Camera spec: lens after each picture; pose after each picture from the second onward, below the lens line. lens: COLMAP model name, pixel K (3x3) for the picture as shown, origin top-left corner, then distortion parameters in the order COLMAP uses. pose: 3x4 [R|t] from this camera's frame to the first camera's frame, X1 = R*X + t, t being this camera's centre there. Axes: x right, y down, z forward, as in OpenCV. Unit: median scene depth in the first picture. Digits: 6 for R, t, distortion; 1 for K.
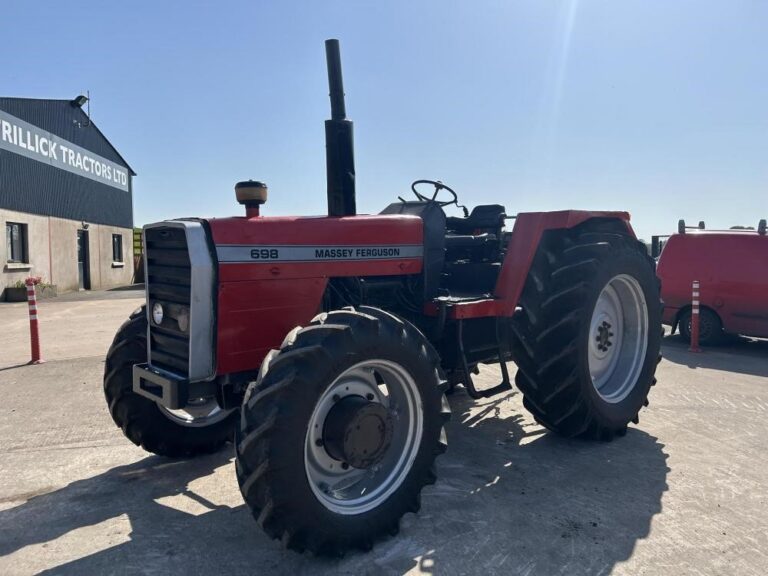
lens RADIAL K [[580.4, 0, 382.6], [0, 580.4, 284.4], [0, 0, 1]] dist [0.050581, -0.046511]
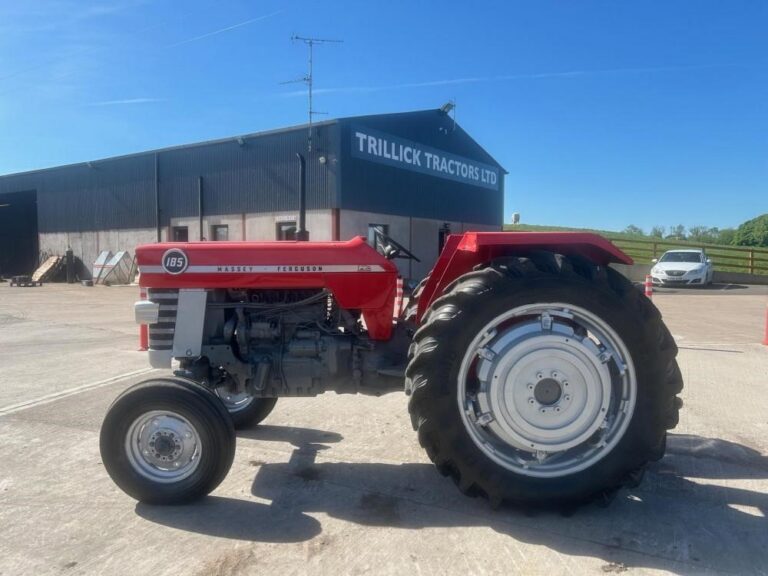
lens RADIAL K [[580.4, 0, 380.1], [0, 580.4, 285.1], [0, 0, 1]] dist [0.050581, -0.046511]
pose [[0.757407, 0.040388, -0.651693, 0.124319], [-0.035814, 0.999152, 0.020298, -0.008792], [0.651960, 0.007966, 0.758211, 0.140411]]
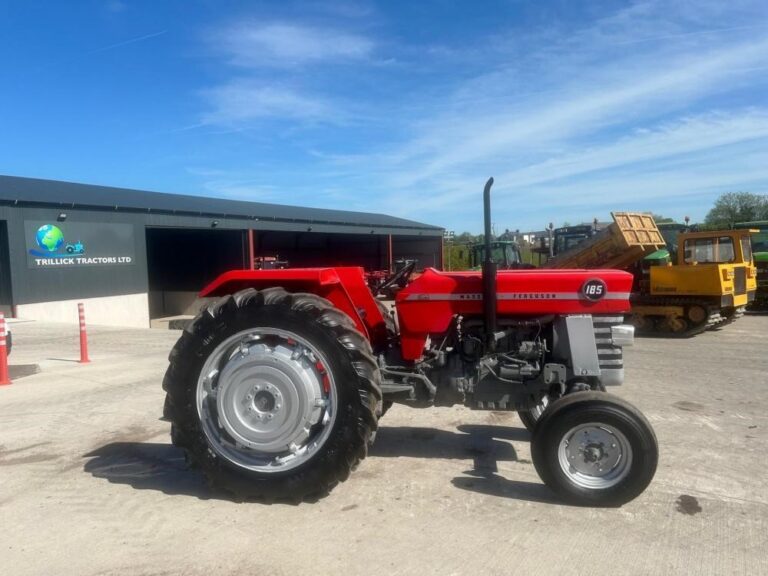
lens RADIAL K [[580.4, 0, 390.4], [0, 580.4, 286.8], [0, 0, 1]] dist [0.050581, -0.046511]
pose [[-0.672578, -0.021947, 0.739701, -0.240863], [0.066582, 0.993711, 0.090024, -0.041441], [-0.737025, 0.109799, -0.666887, 0.525704]]
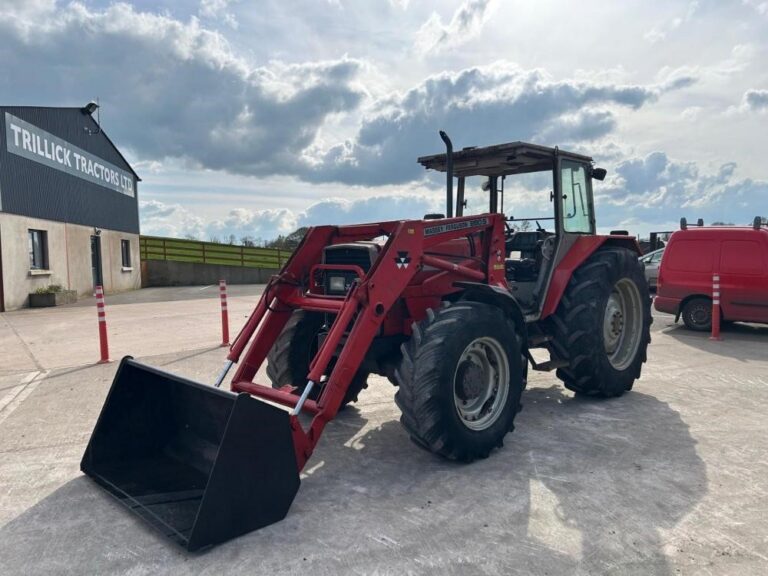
lens RADIAL K [[580.4, 0, 383.0], [0, 580.4, 286.5], [0, 0, 1]] dist [0.050581, -0.046511]
pose [[0.999509, -0.017956, 0.025662, -0.053068], [0.017935, 0.999839, 0.001037, 0.002519], [-0.025676, -0.000576, 0.999670, -0.029152]]
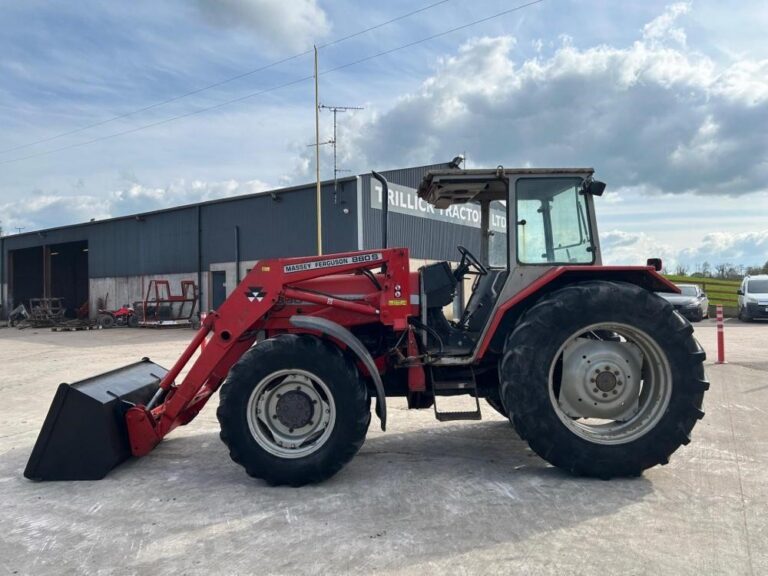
lens RADIAL K [[580.4, 0, 381.8], [0, 580.4, 292.9], [0, 0, 1]] dist [0.050581, -0.046511]
pose [[0.732645, -0.006891, -0.680576, 0.212068], [-0.024275, 0.999048, -0.036248, -0.000677], [0.680178, 0.043078, 0.731781, 0.056193]]
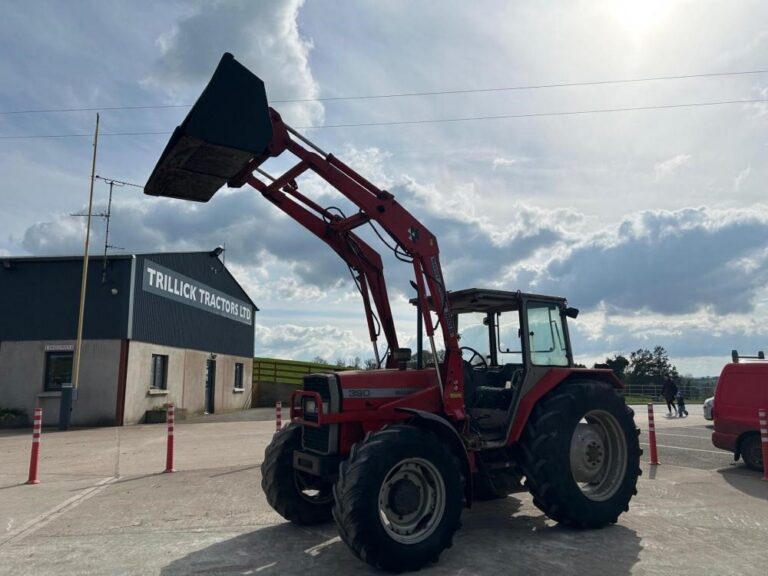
lens RADIAL K [[580.4, 0, 389.3], [0, 580.4, 292.8], [0, 0, 1]] dist [0.050581, -0.046511]
pose [[0.984517, -0.026303, -0.173307, 0.039129], [-0.008818, 0.979995, -0.198827, 0.002794], [0.175070, 0.197277, 0.964589, -0.079675]]
